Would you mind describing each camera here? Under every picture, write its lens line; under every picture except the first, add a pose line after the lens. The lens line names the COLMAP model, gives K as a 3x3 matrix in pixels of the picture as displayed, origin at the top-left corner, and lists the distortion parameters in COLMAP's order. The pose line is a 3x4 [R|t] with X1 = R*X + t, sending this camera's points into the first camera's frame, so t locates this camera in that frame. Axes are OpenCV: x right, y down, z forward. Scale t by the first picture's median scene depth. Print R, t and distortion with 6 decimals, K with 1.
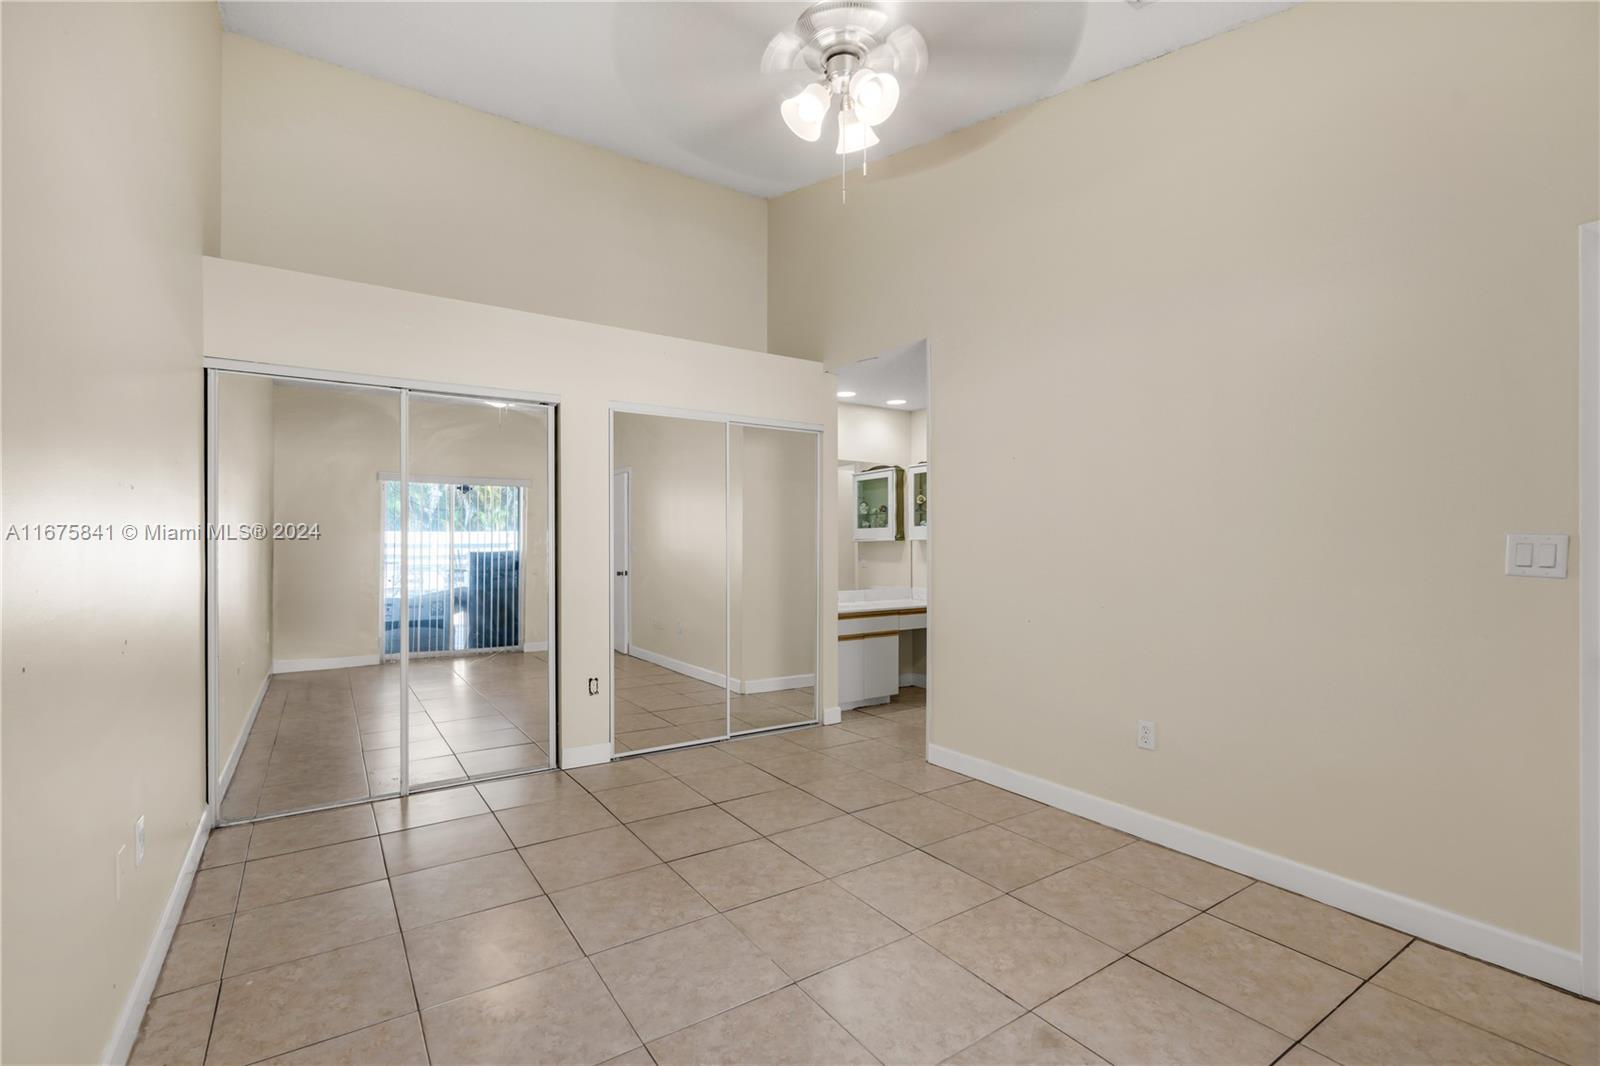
lens RADIAL K [[718.1, 0, 794.3], [0, 718.1, 537.5], [0, 0, 1]] dist [-0.003720, -0.000178]
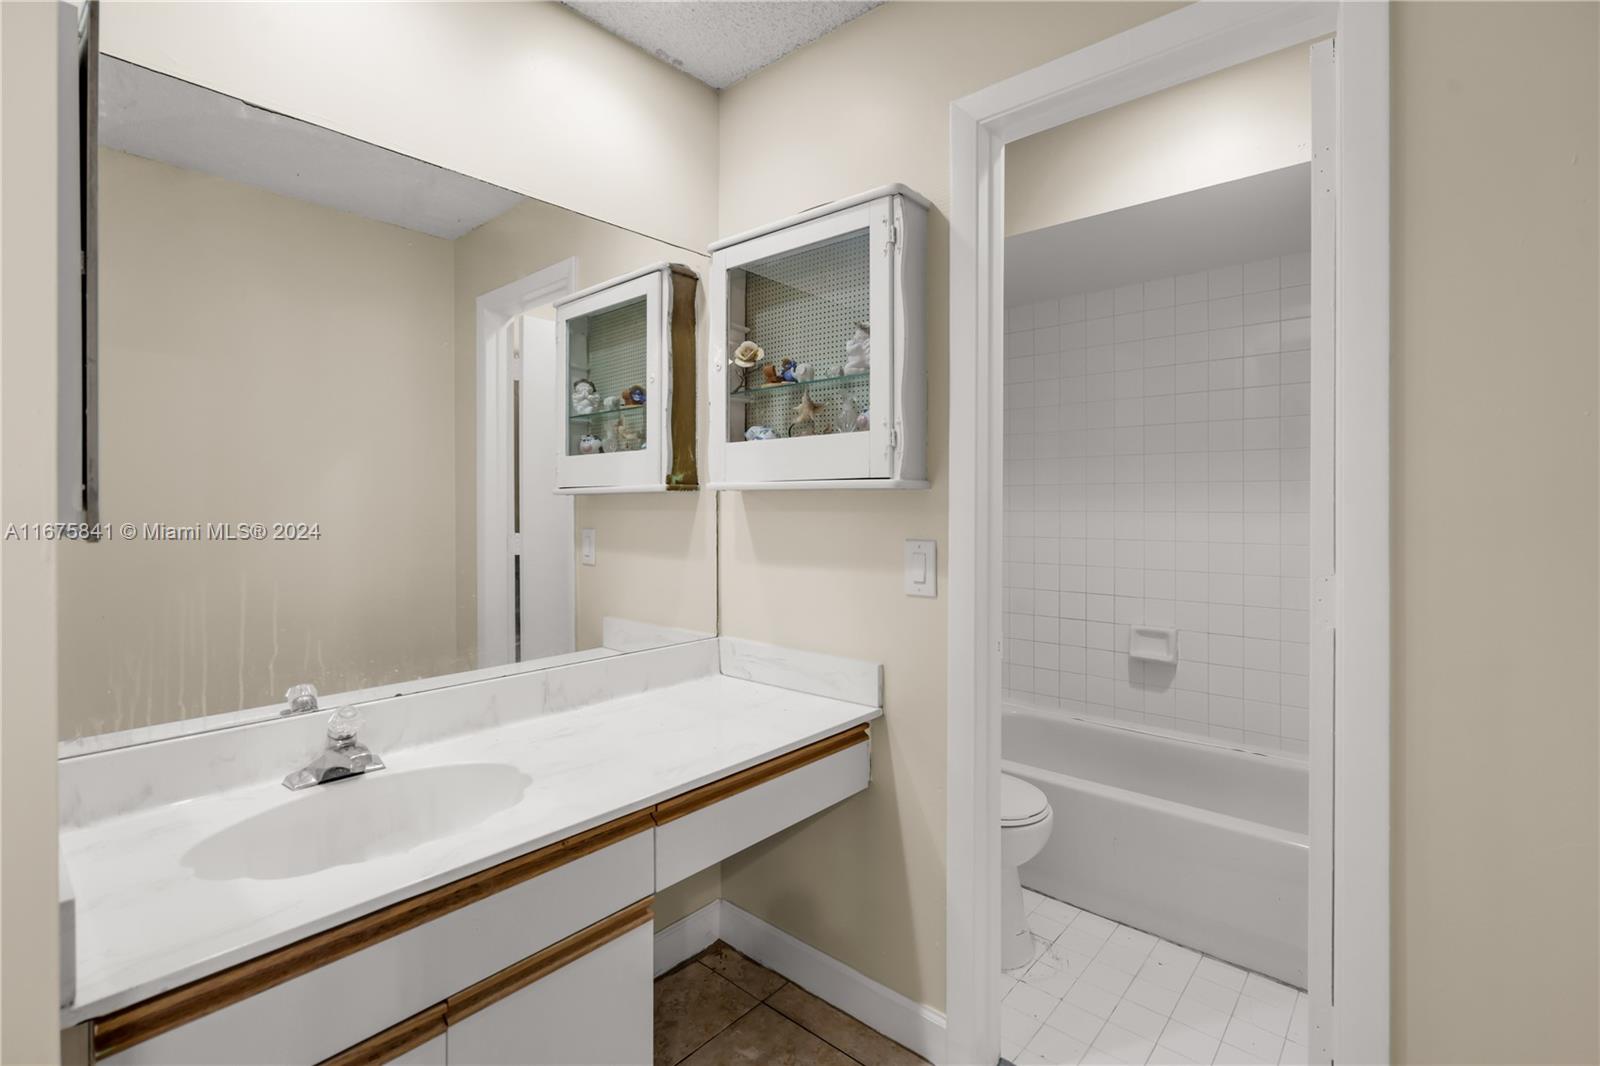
lens RADIAL K [[718.1, 0, 799.7], [0, 718.1, 518.7], [0, 0, 1]] dist [-0.003720, -0.000178]
pose [[0.963770, -0.001736, 0.266728, 0.110458], [-0.008399, 0.999286, 0.036849, 0.004372], [-0.266601, -0.037754, 0.963067, 0.666349]]
